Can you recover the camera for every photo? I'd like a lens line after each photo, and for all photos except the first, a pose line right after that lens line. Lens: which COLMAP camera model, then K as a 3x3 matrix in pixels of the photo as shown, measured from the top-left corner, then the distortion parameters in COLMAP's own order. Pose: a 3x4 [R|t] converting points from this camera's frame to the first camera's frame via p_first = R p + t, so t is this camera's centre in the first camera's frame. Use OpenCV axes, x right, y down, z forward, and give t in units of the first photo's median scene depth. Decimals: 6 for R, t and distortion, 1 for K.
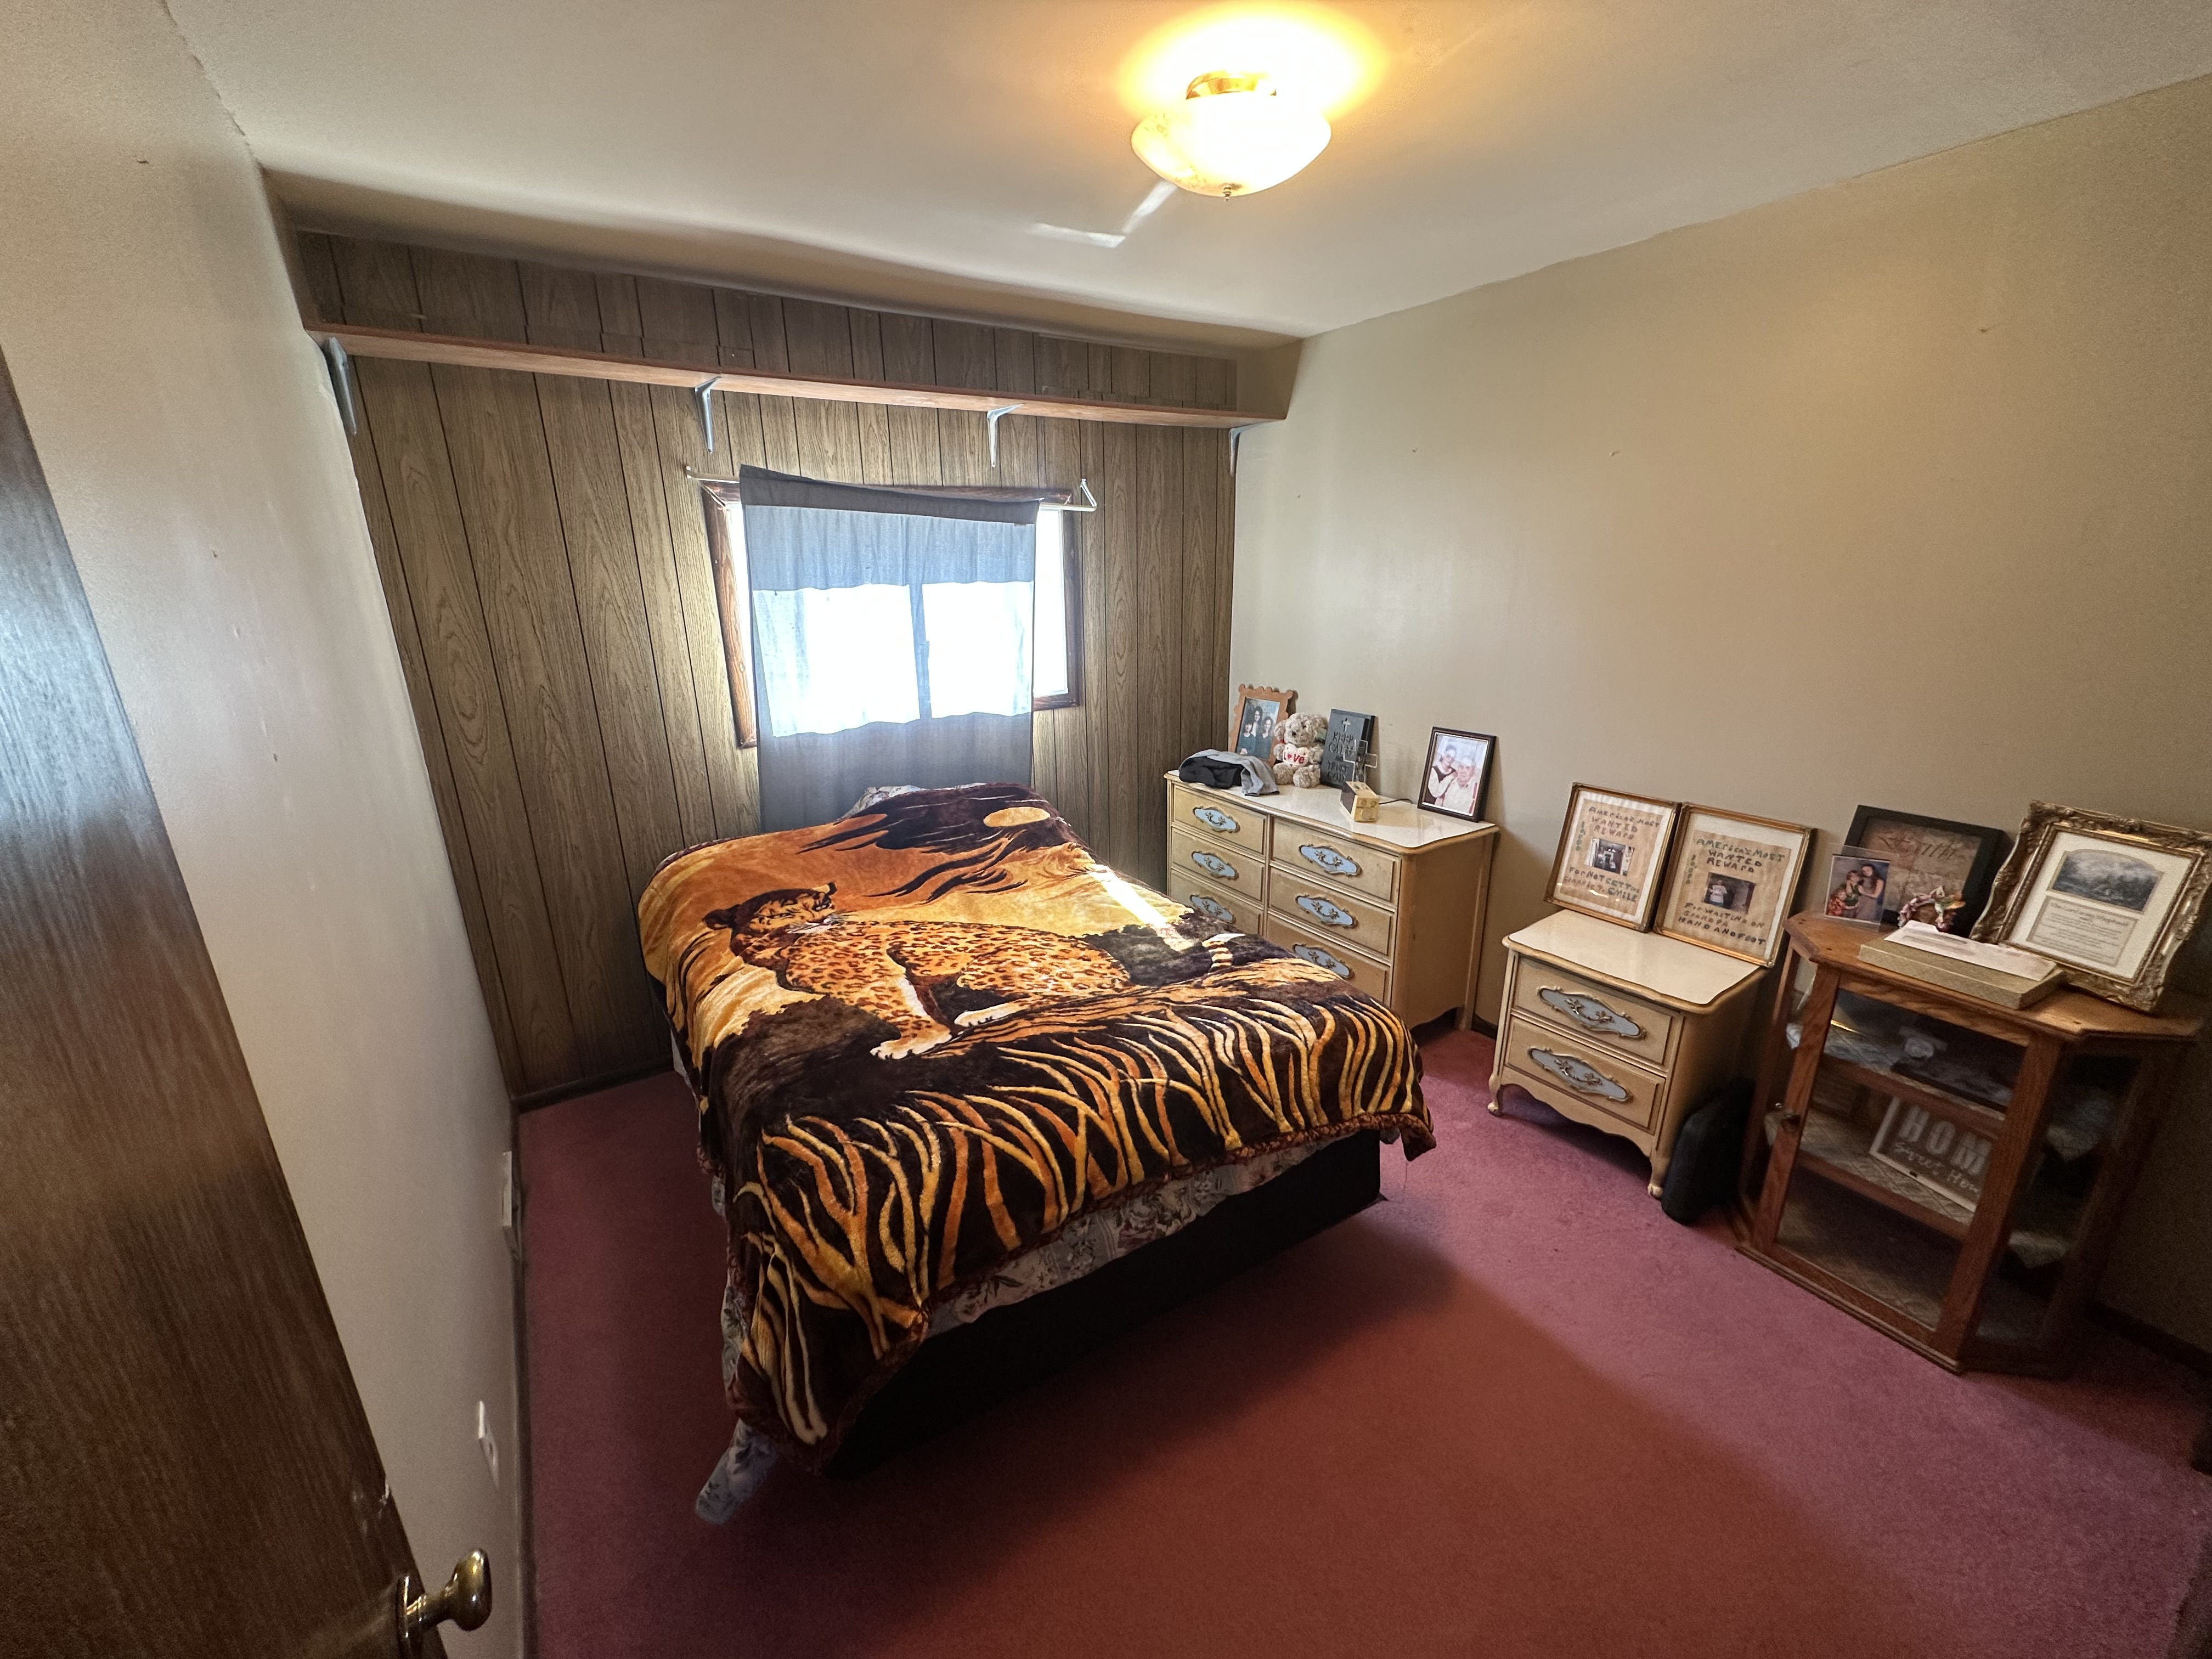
lens RADIAL K [[878.7, 0, 1106.0], [0, 878.7, 829.5], [0, 0, 1]] dist [-0.001942, 0.000248]
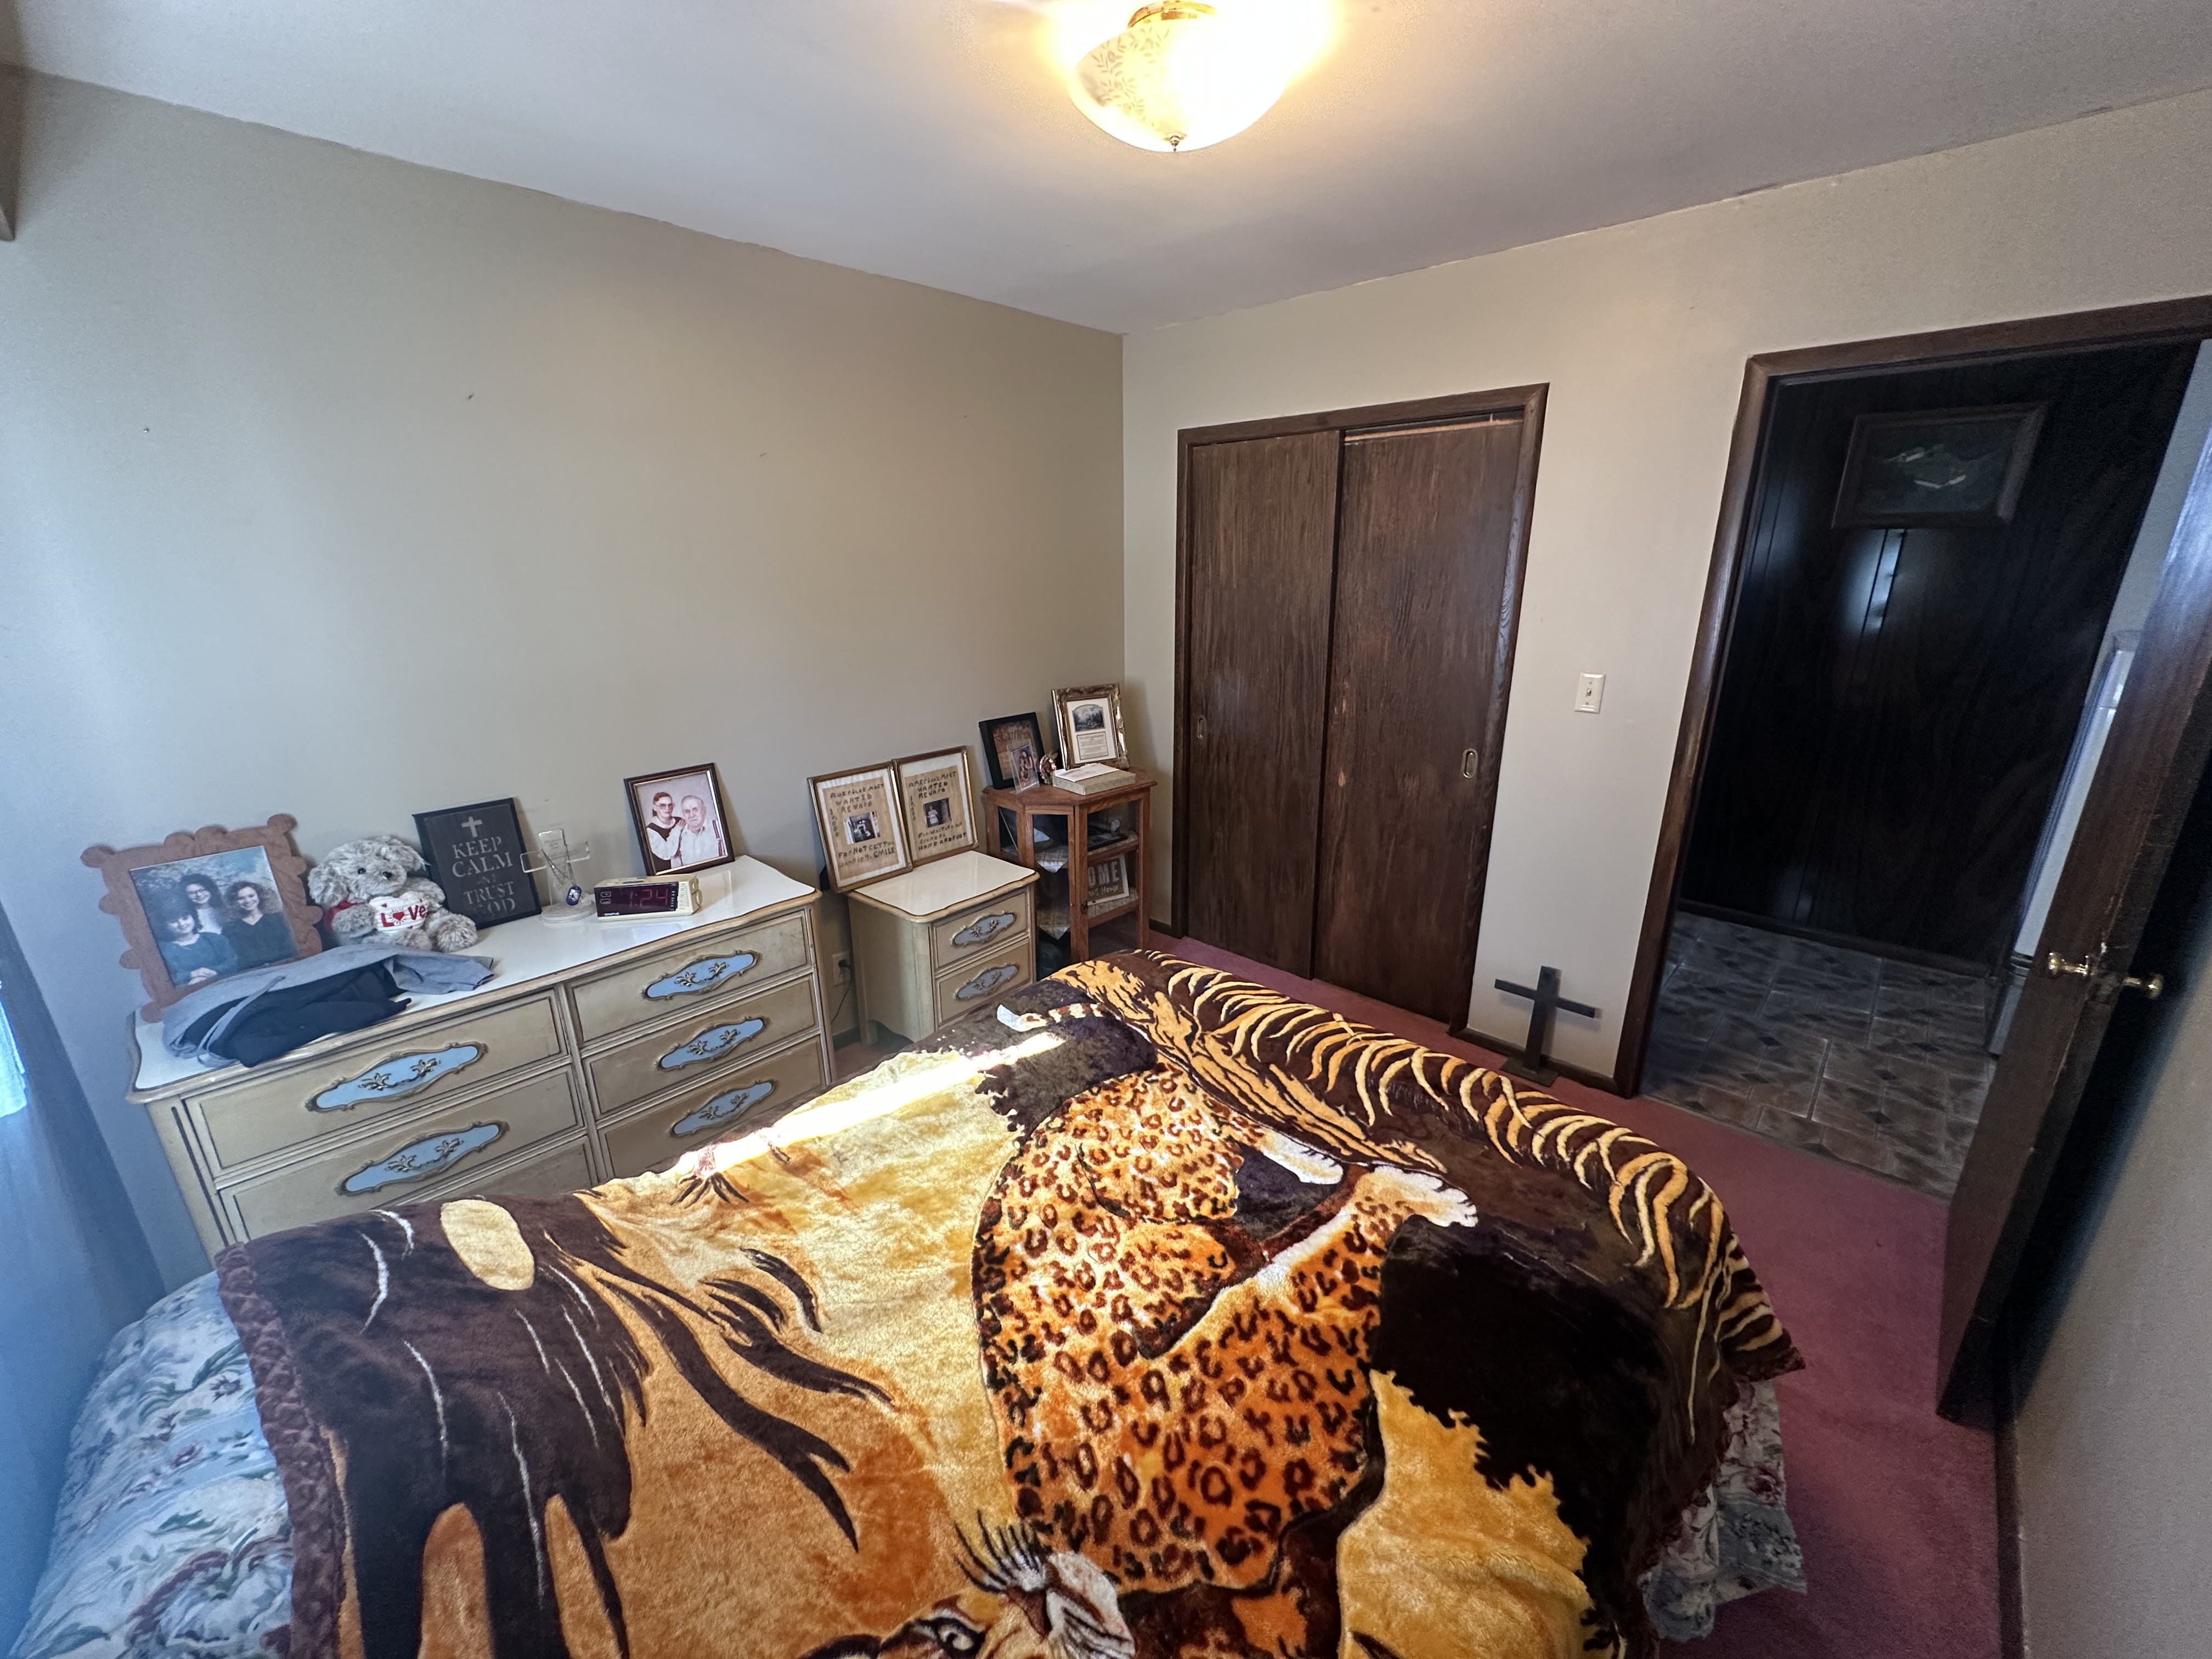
lens RADIAL K [[878.7, 0, 1106.0], [0, 878.7, 829.5], [0, 0, 1]] dist [-0.001942, 0.000248]
pose [[-0.232734, -0.274528, 0.932989, -0.618949], [0.296984, 0.893447, 0.336976, -0.290624], [-0.926086, 0.355509, -0.126405, 0.998492]]
